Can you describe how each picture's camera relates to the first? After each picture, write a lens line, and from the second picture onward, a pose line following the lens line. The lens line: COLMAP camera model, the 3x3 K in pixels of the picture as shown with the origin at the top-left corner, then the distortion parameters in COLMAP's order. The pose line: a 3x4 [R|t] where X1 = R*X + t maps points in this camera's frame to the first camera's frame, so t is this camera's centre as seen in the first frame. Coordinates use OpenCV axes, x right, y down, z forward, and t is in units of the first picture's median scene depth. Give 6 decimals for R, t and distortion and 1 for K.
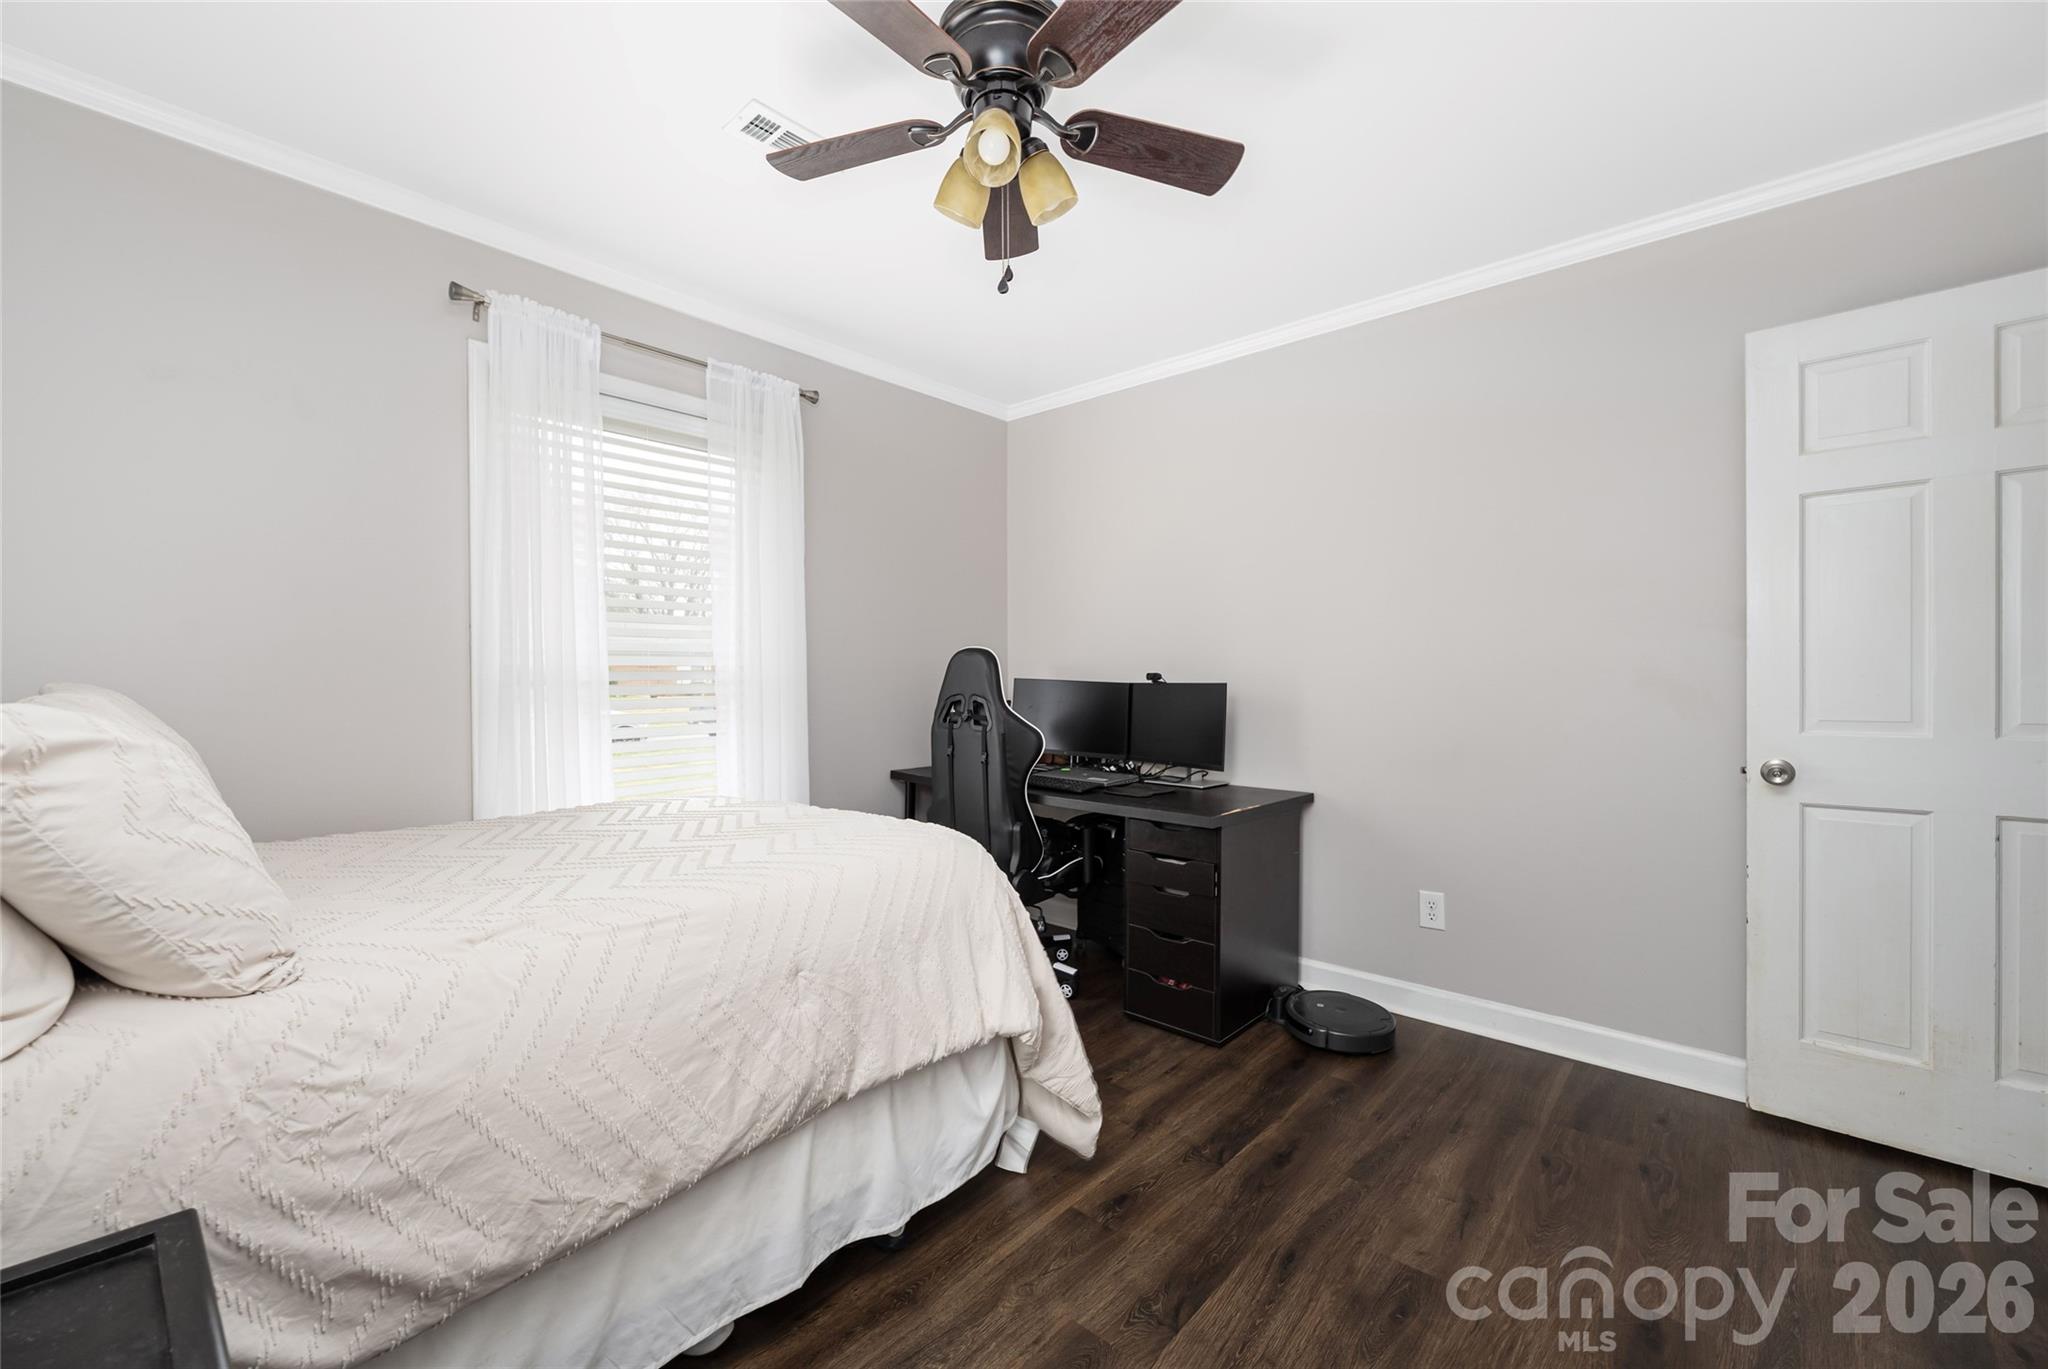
lens RADIAL K [[828.5, 0, 1021.0], [0, 828.5, 668.4], [0, 0, 1]] dist [-0.002112, 0.000305]
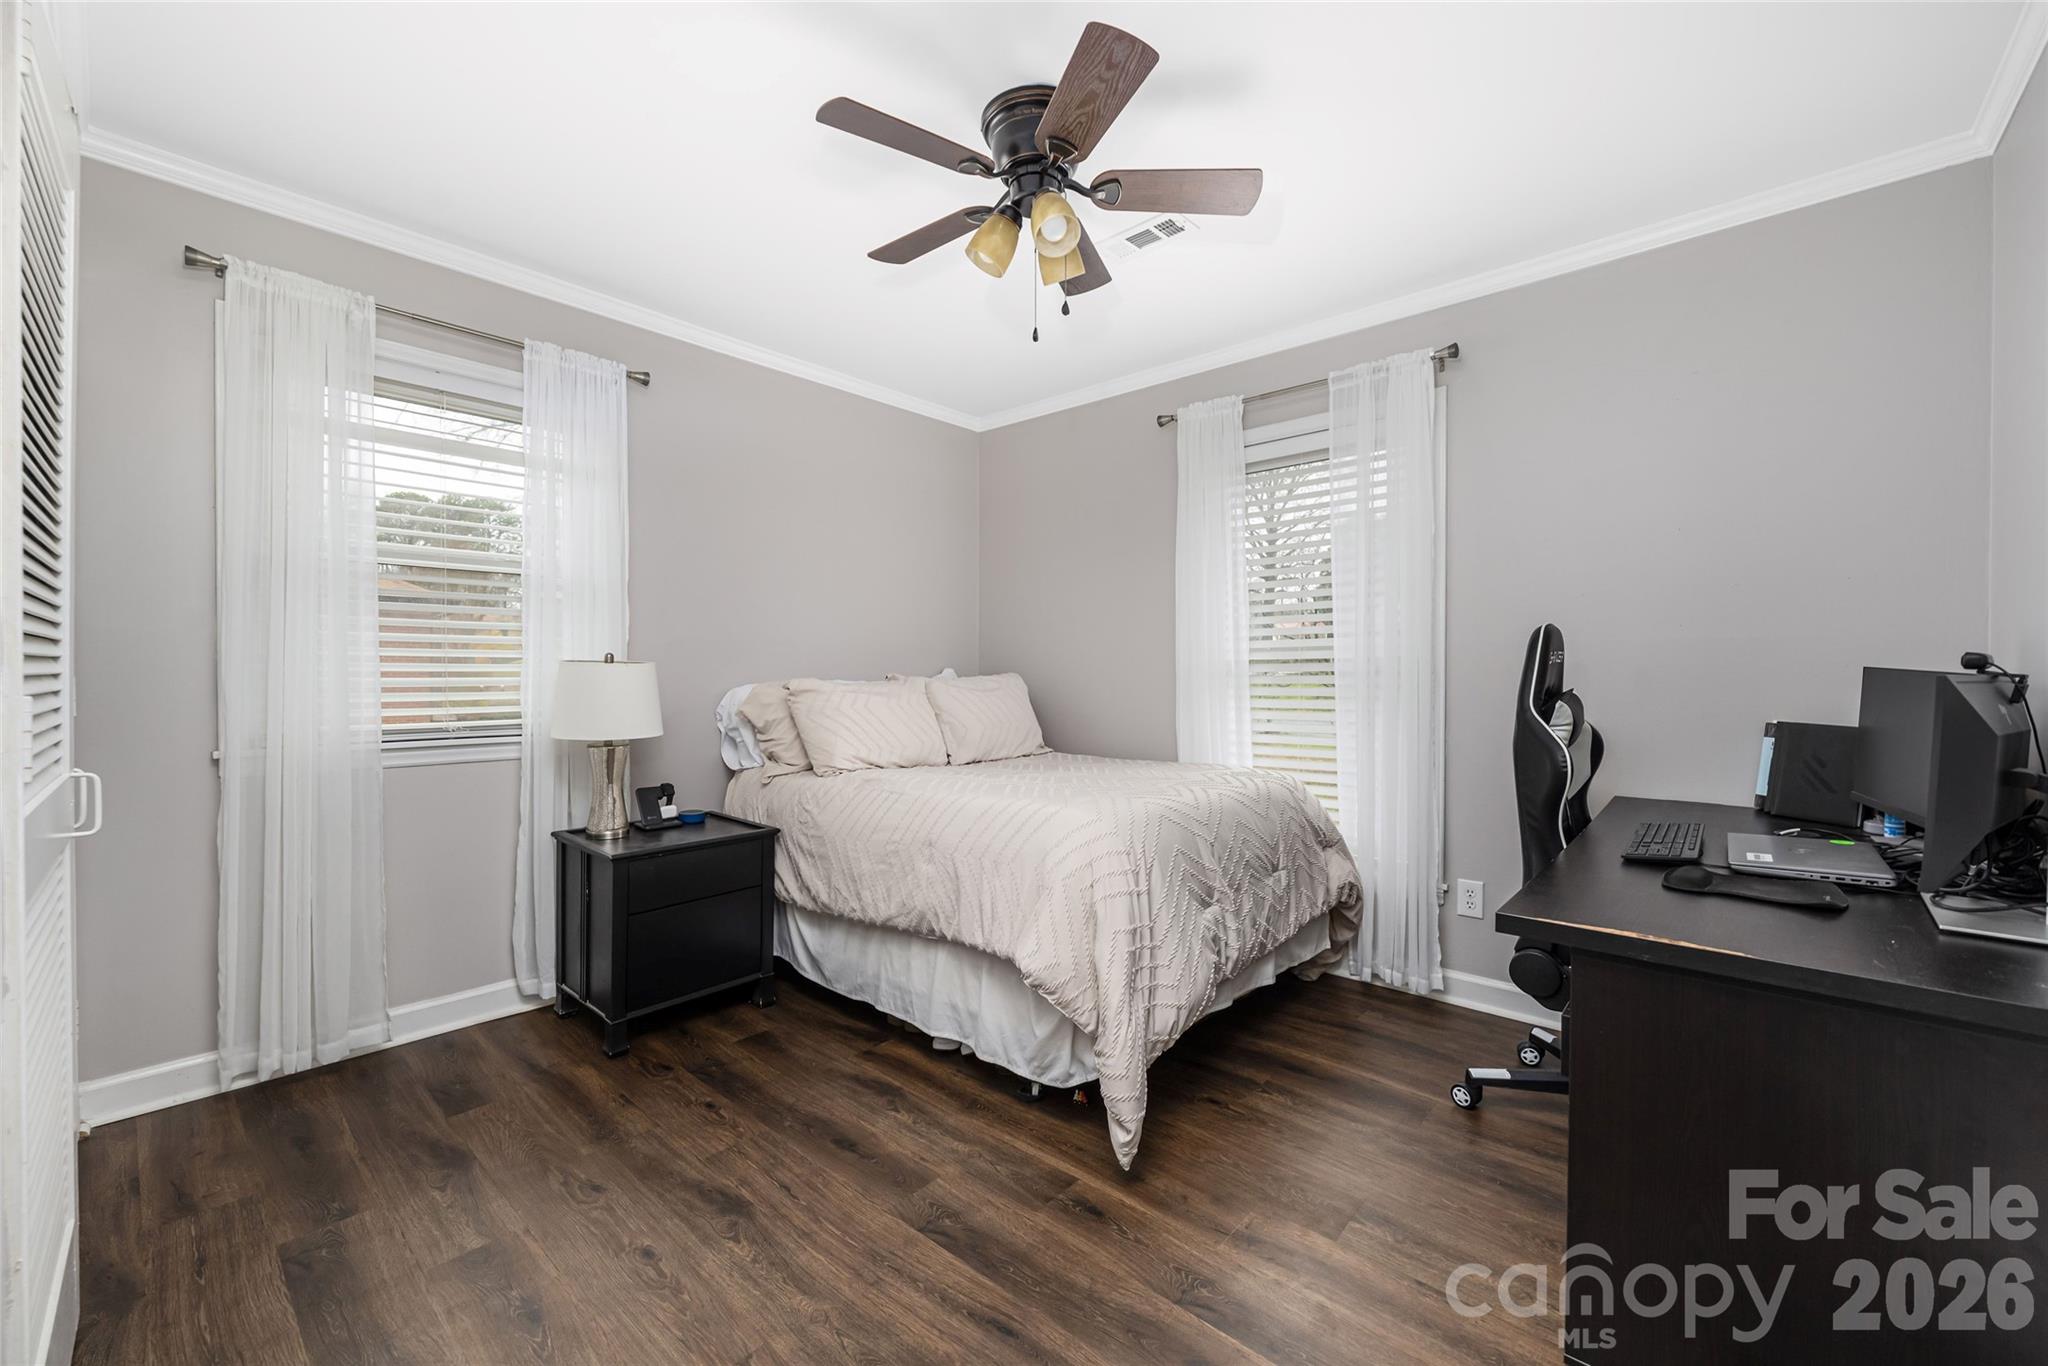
lens RADIAL K [[828.5, 0, 1021.0], [0, 828.5, 666.9], [0, 0, 1]] dist [-0.002112, 0.000305]
pose [[-0.002099, -0.005284, -0.999984, 1.330901], [0.010432, 0.999932, -0.005306, 0.018389], [0.999943, -0.010443, -0.002044, 1.135067]]
